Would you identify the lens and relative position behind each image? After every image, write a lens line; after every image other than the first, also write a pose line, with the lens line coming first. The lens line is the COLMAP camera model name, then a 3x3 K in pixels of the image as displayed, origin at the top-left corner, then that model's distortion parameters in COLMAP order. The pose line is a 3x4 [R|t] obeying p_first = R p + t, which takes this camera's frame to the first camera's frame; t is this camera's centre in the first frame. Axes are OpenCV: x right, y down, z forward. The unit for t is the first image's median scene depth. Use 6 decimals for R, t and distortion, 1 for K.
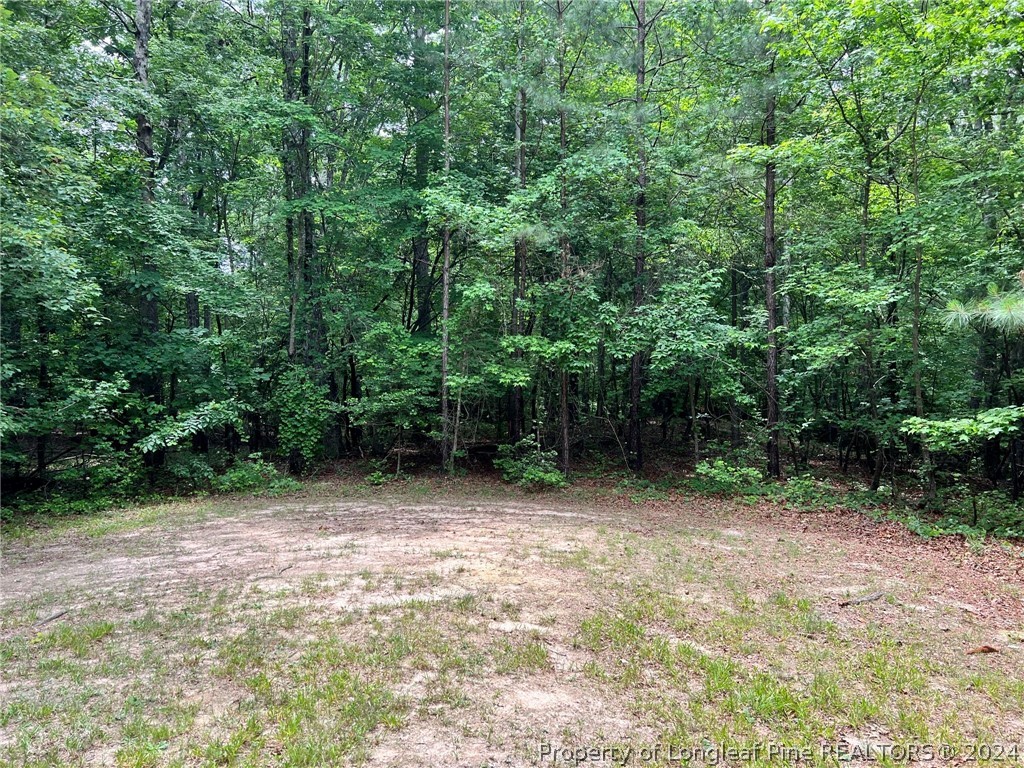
lens RADIAL K [[754.3, 0, 509.3], [0, 754.3, 383.7], [0, 0, 1]] dist [0.029498, -0.045878]
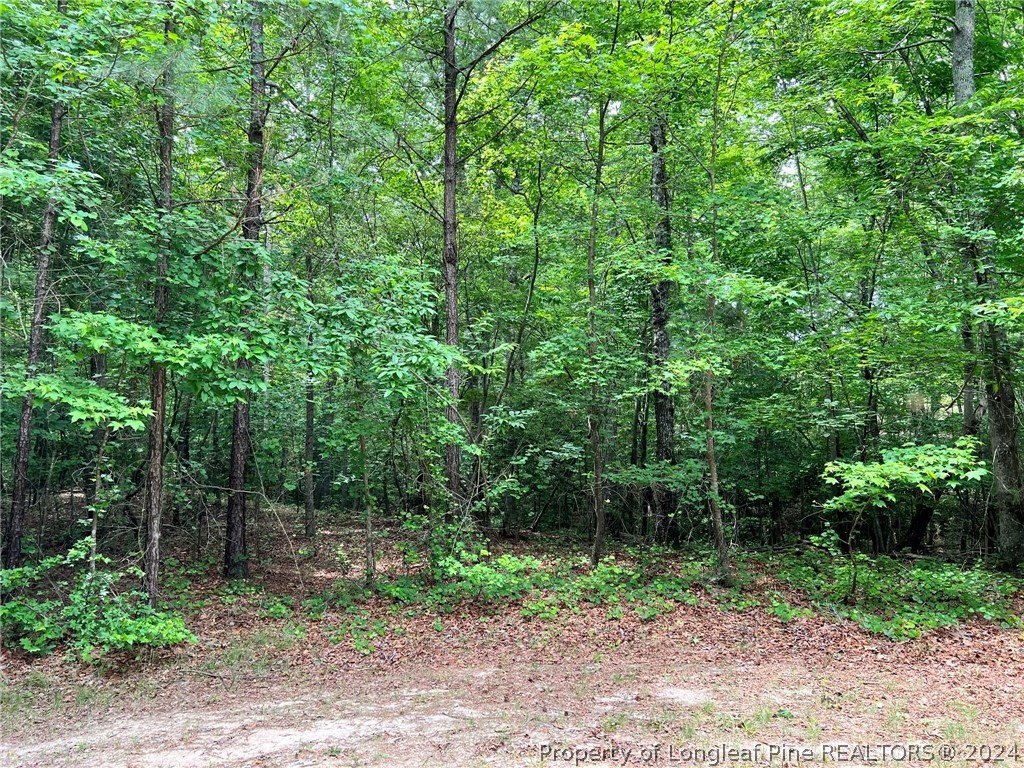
lens RADIAL K [[754.3, 0, 512.6], [0, 754.3, 383.4], [0, 0, 1]] dist [0.029498, -0.045878]
pose [[0.701523, 0.039022, 0.711578, -0.142587], [0.015899, 0.997394, -0.070370, 0.011496], [-0.712470, 0.060679, 0.699074, 0.574635]]
